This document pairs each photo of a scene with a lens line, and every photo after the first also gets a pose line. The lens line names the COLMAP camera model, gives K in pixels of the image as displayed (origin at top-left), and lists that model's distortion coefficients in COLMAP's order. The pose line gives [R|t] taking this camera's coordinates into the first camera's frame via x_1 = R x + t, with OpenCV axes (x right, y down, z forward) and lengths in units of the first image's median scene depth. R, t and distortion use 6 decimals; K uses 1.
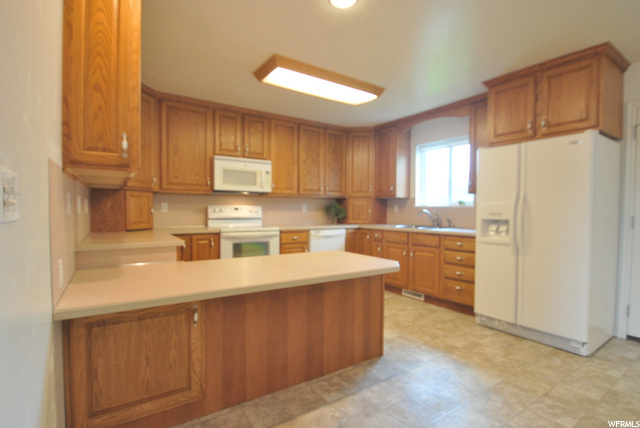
lens RADIAL K [[316.3, 0, 317.9], [0, 316.3, 218.1], [0, 0, 1]] dist [-0.003055, -0.000461]
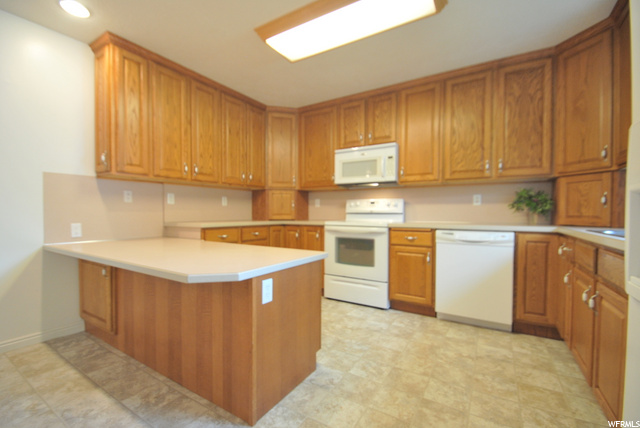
lens RADIAL K [[282.7, 0, 317.4], [0, 282.7, 219.8], [0, 0, 1]] dist [-0.009691, -0.000483]
pose [[0.408013, 0.014952, -0.912854, 0.452172], [-0.025627, 0.999659, 0.004919, 0.021562], [0.912617, 0.021386, 0.408257, 0.541527]]
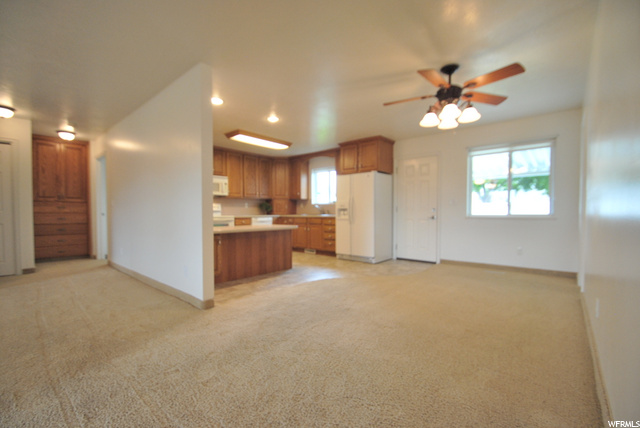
lens RADIAL K [[282.7, 0, 317.4], [0, 282.7, 219.8], [0, 0, 1]] dist [-0.009691, -0.000483]
pose [[0.965518, -0.016857, 0.259791, -0.083690], [0.015990, 0.999857, 0.005448, 0.049579], [-0.259846, -0.001106, 0.965649, -0.605660]]
